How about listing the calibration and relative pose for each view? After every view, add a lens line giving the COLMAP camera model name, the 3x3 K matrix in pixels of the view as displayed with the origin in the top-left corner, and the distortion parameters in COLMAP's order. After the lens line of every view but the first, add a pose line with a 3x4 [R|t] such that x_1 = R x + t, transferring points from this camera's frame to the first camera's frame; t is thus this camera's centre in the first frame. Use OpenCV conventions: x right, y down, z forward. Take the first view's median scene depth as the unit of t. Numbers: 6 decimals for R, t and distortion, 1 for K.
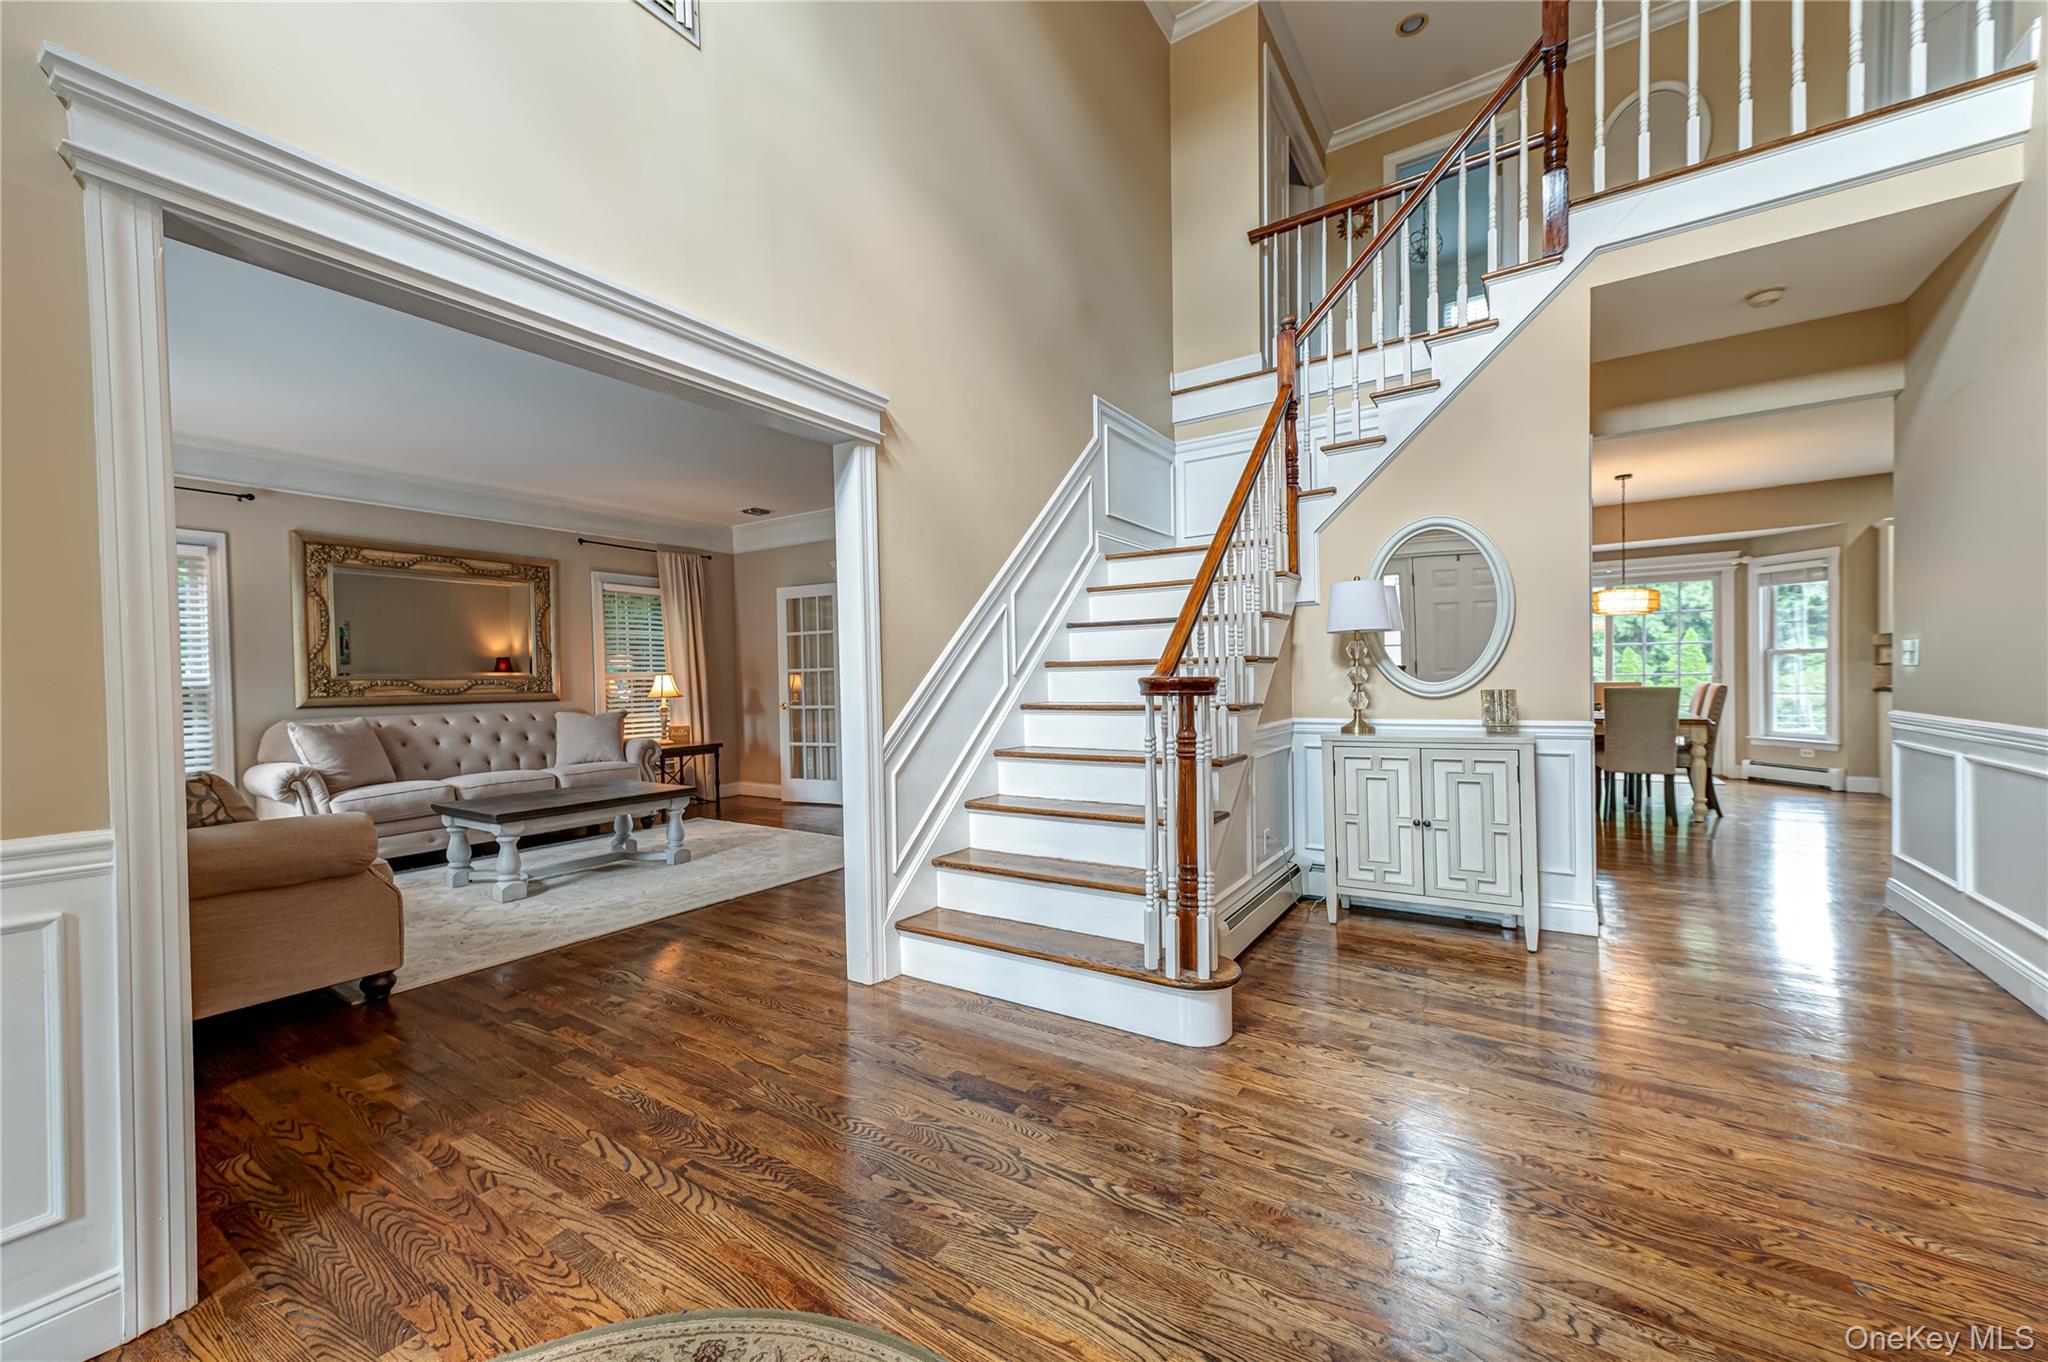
lens RADIAL K [[797.6, 0, 1019.1], [0, 797.6, 692.0], [0, 0, 1]] dist [0.017691, -0.000105]
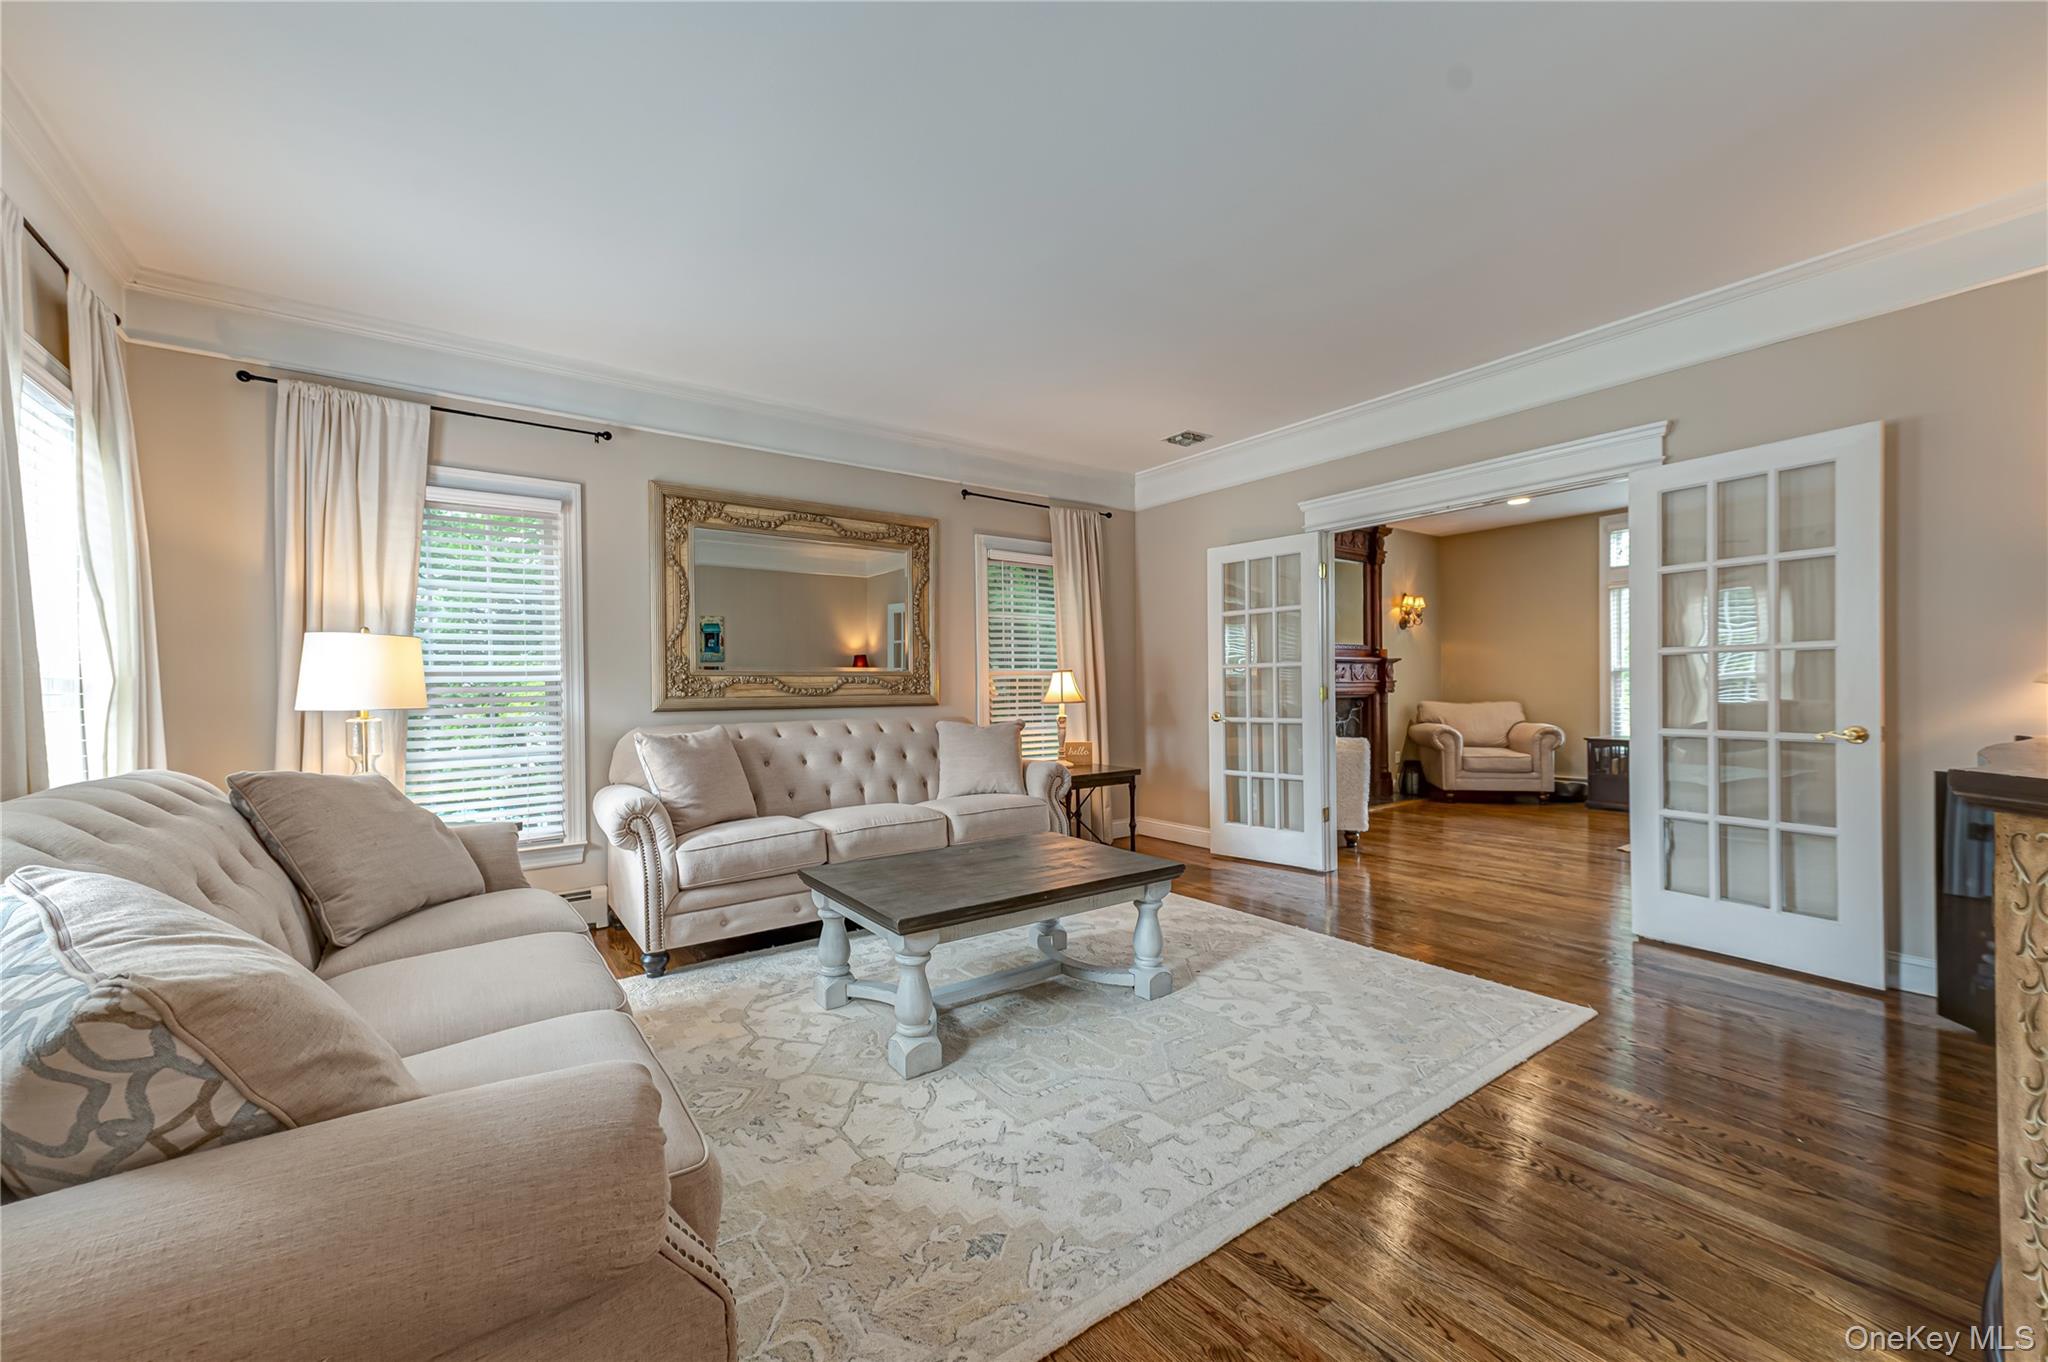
lens RADIAL K [[797.6, 0, 1023.5], [0, 797.6, 690.0], [0, 0, 1]] dist [0.017691, -0.000105]
pose [[0.939945, 0.009697, -0.341190, -0.255945], [-0.012329, 0.999909, -0.005546, -0.000422], [0.341105, 0.009420, 0.939978, 0.342061]]
